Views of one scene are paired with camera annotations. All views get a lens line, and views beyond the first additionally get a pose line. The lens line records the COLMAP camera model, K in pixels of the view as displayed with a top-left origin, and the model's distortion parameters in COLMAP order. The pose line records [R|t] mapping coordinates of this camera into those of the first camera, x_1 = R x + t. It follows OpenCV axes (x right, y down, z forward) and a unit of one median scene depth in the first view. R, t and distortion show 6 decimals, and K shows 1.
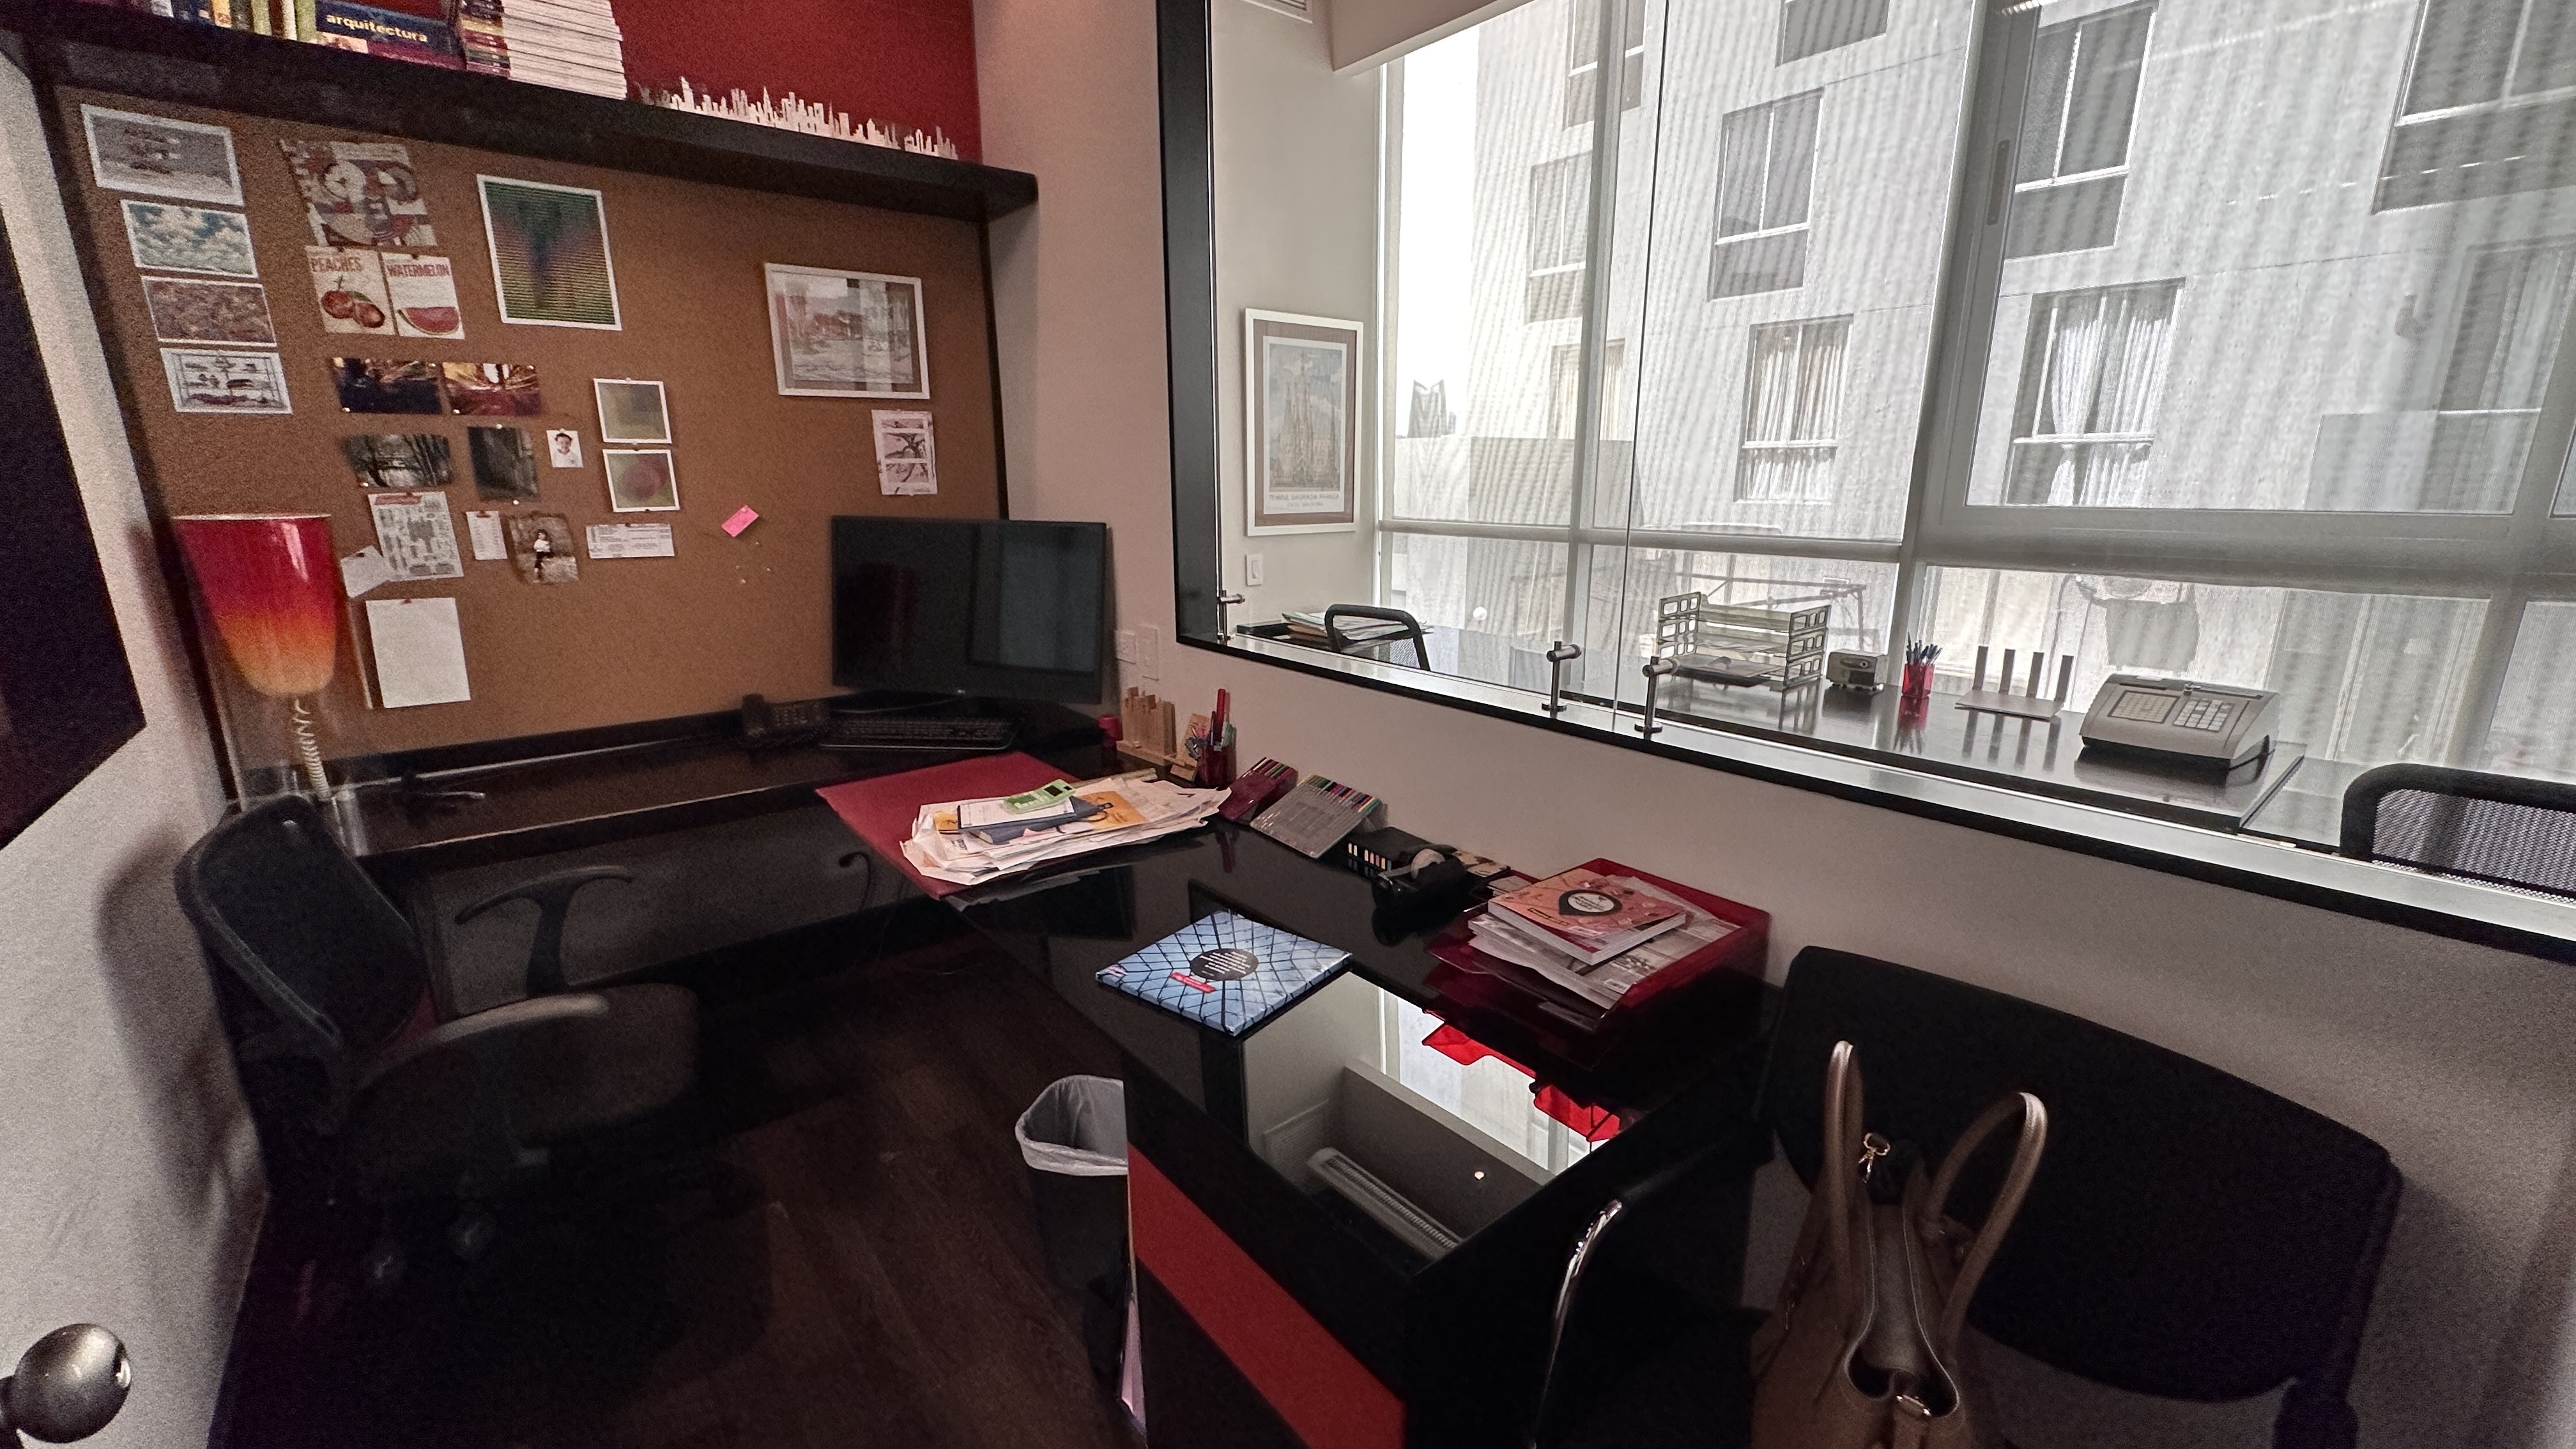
lens RADIAL K [[1019.8, 0, 1283.9], [0, 1019.8, 724.2], [0, 0, 1]] dist [-0.000041, -0.000267]
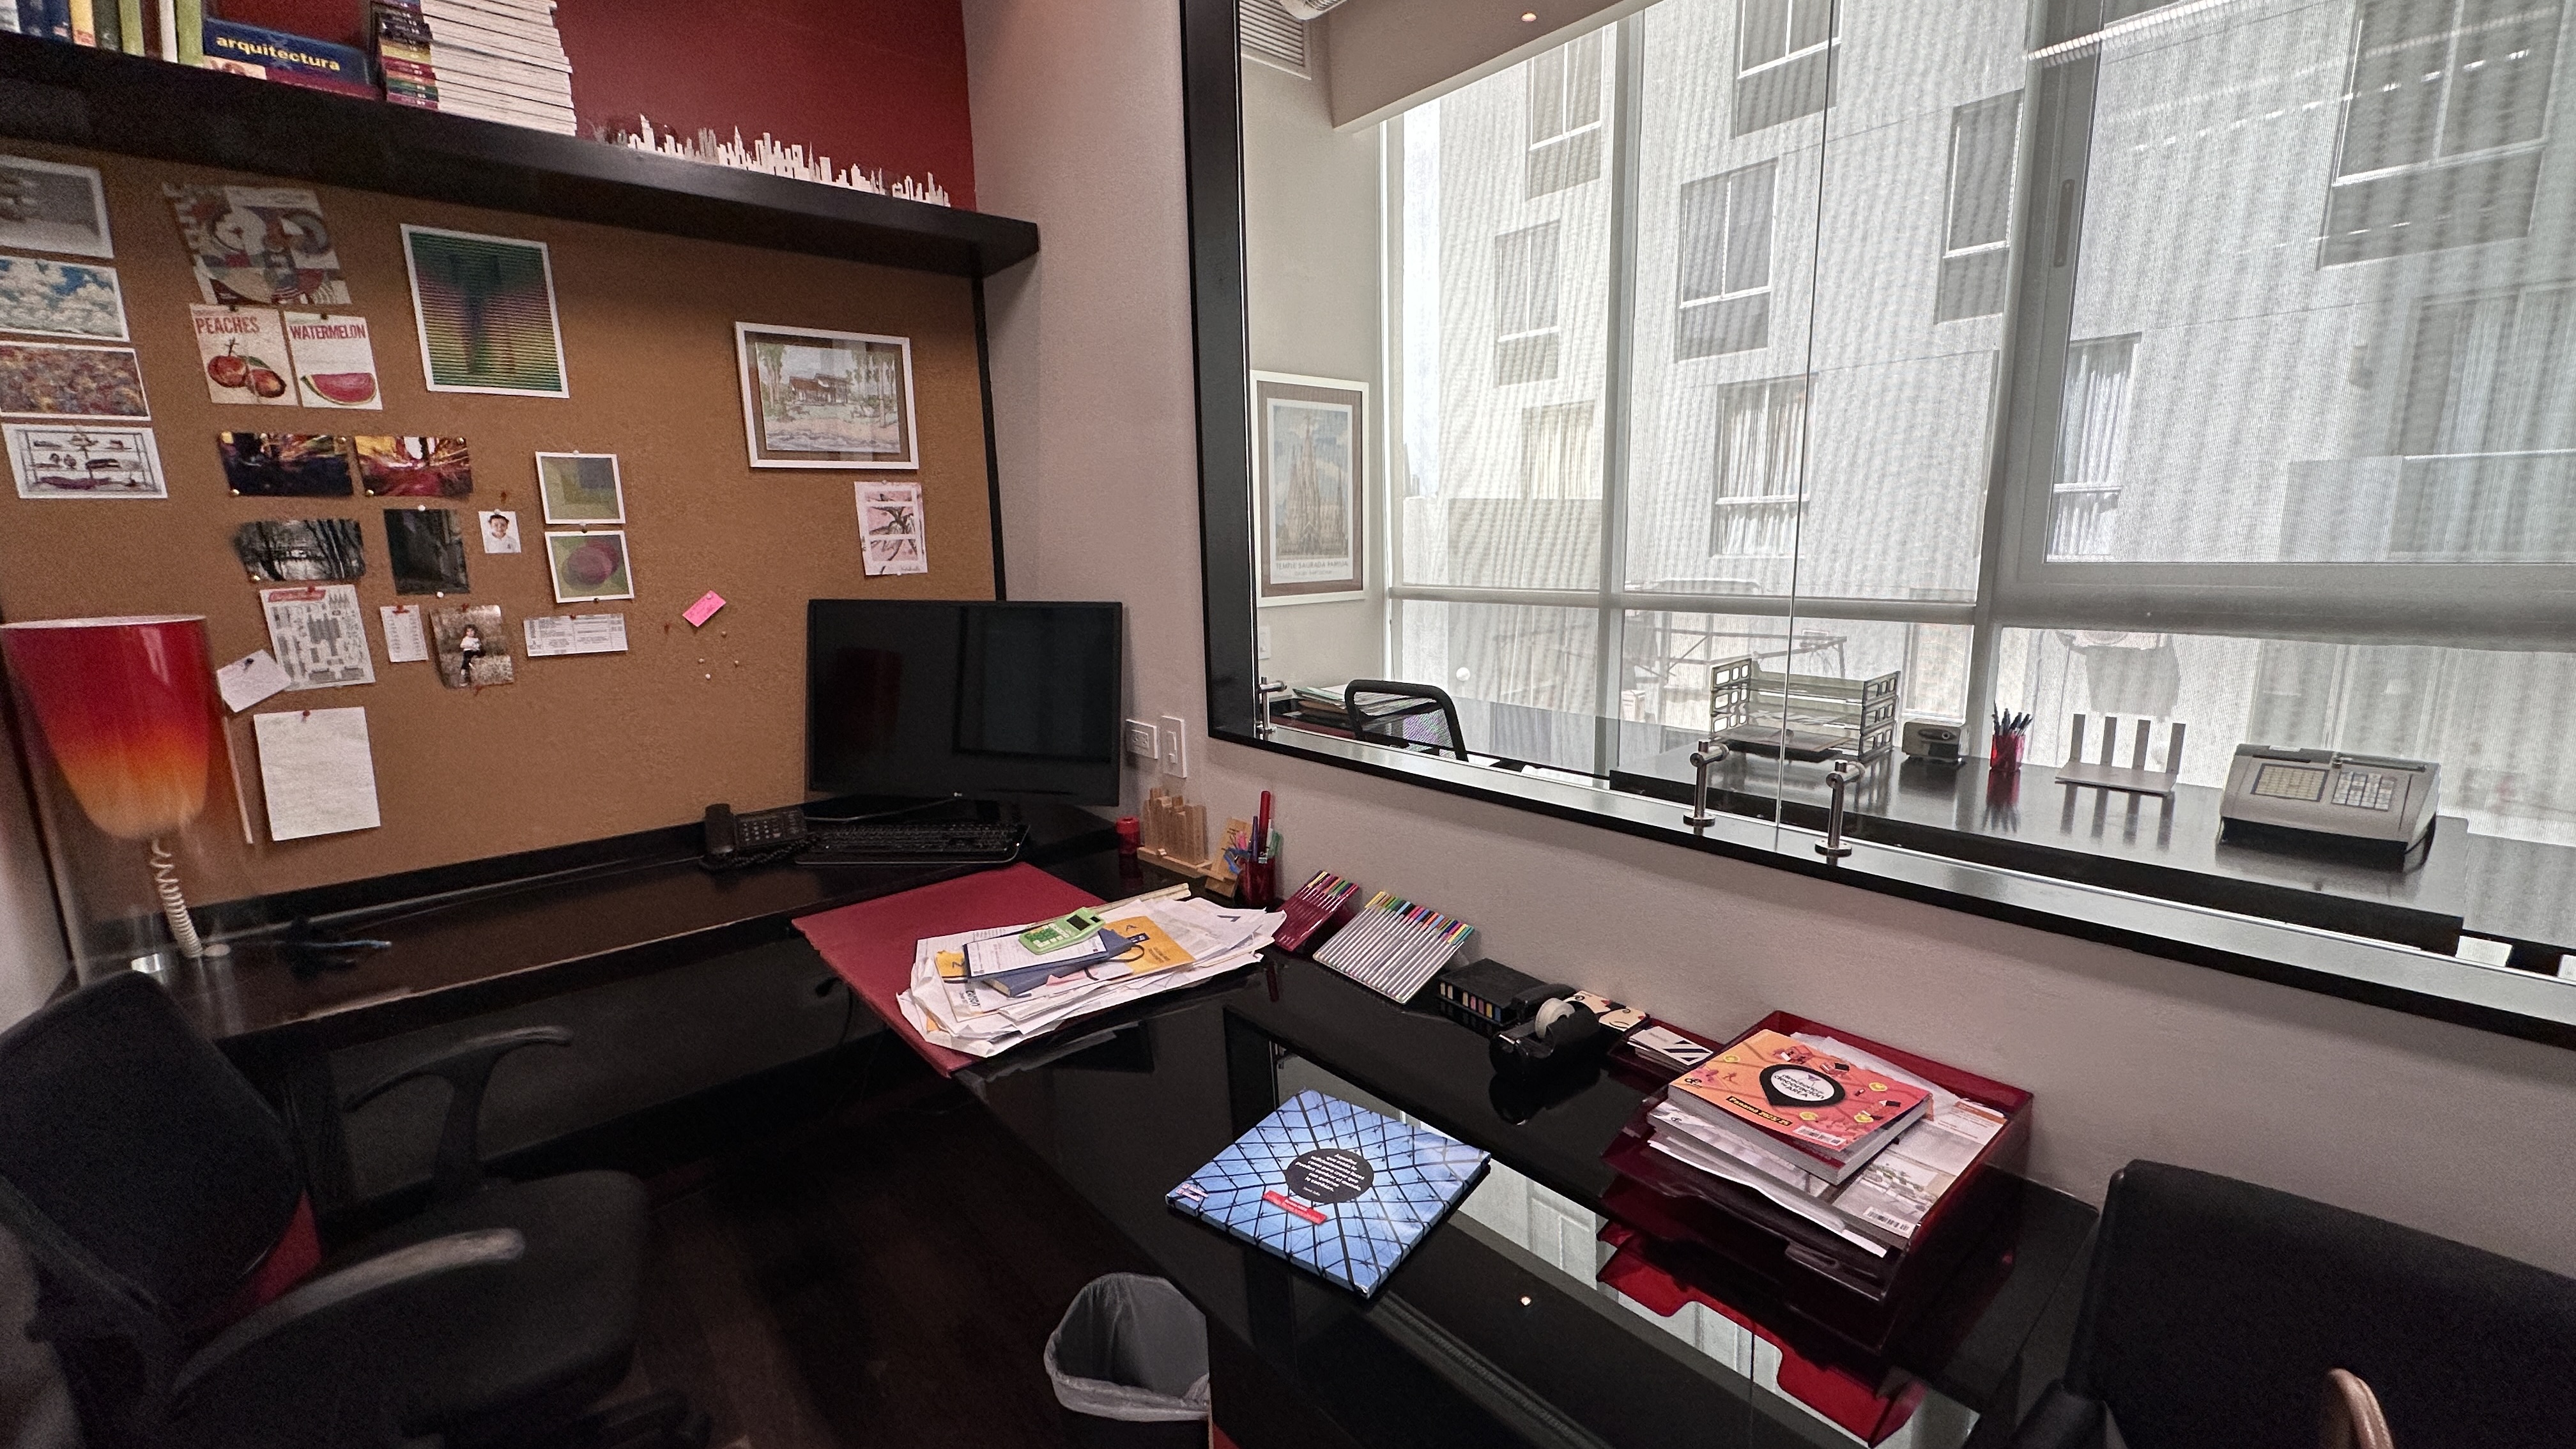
lens RADIAL K [[1019.8, 0, 1283.9], [0, 1019.8, 724.2], [0, 0, 1]] dist [-0.000041, -0.000267]
pose [[0.999354, -0.023839, 0.026905, -0.067296], [0.025391, 0.997940, -0.058909, -0.039830], [-0.025445, 0.059554, 0.997901, 0.129844]]
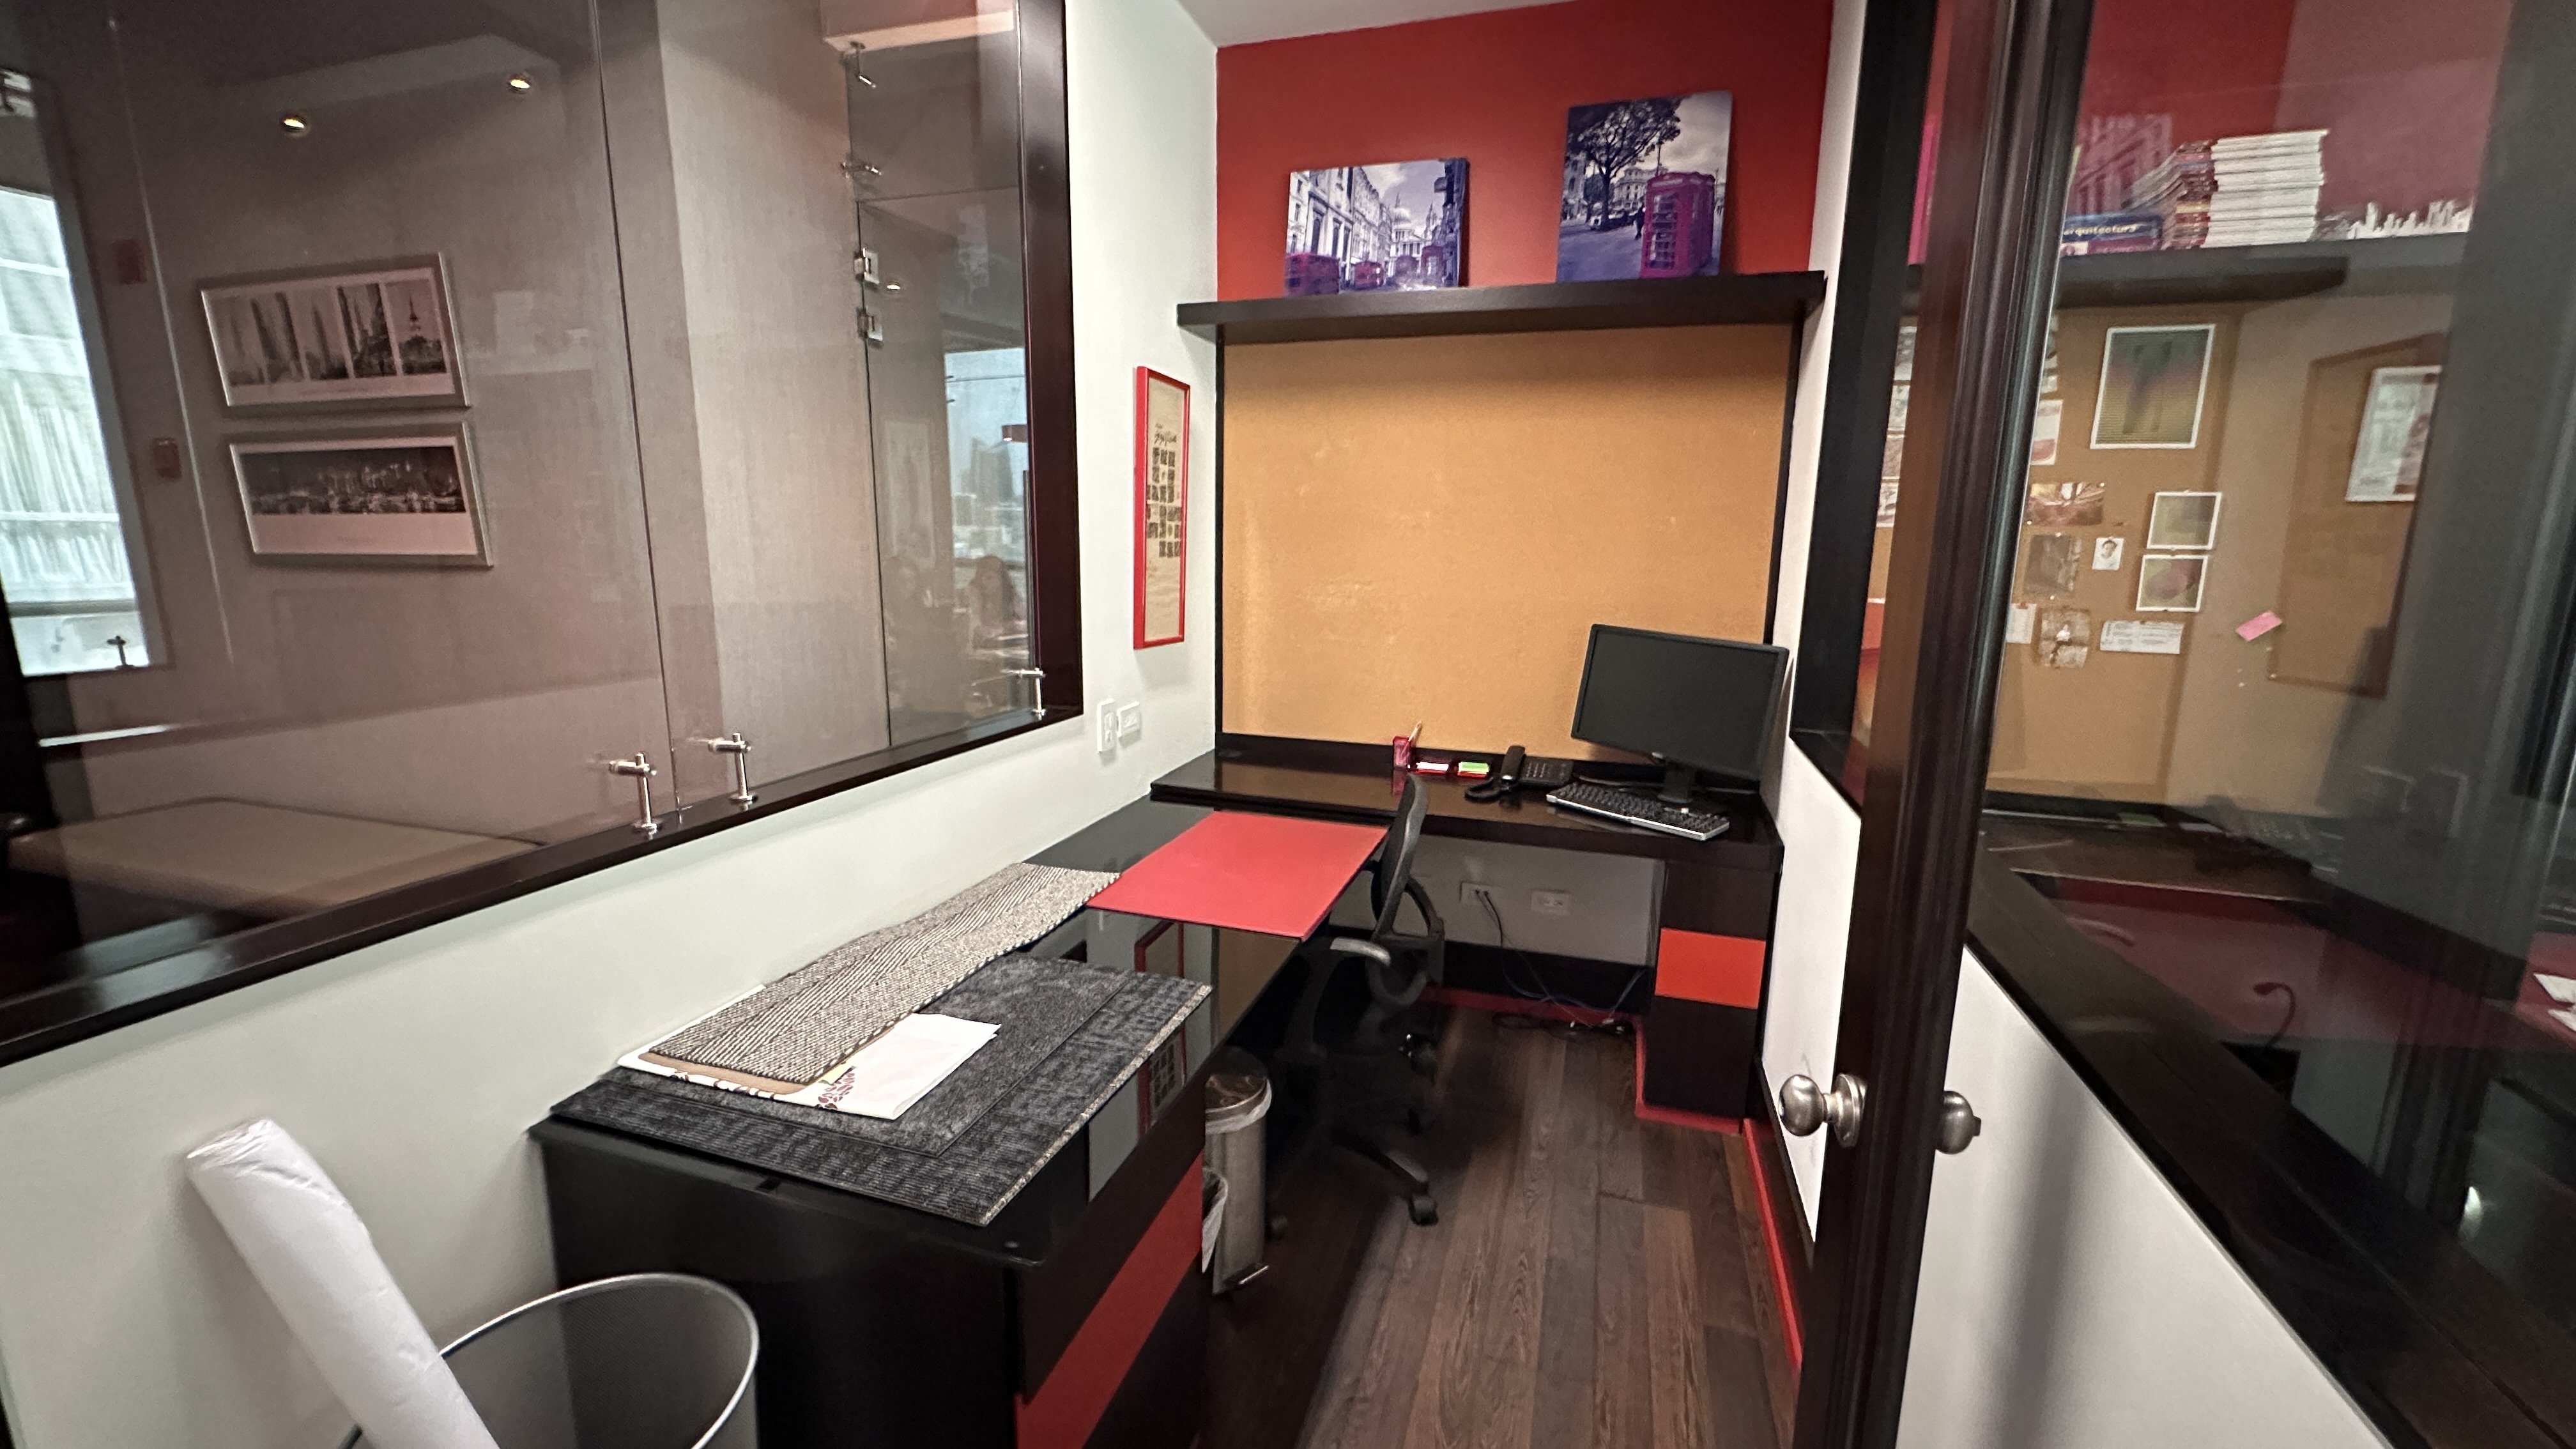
lens RADIAL K [[1023.9, 0, 1288.0], [0, 1023.9, 724.5], [0, 0, 1]] dist [-0.000276, -0.000039]
pose [[0.547734, 0.165630, -0.820094, -0.245533], [-0.215898, 0.974992, 0.052717, 0.053842], [0.808317, 0.148182, 0.569795, -0.368791]]
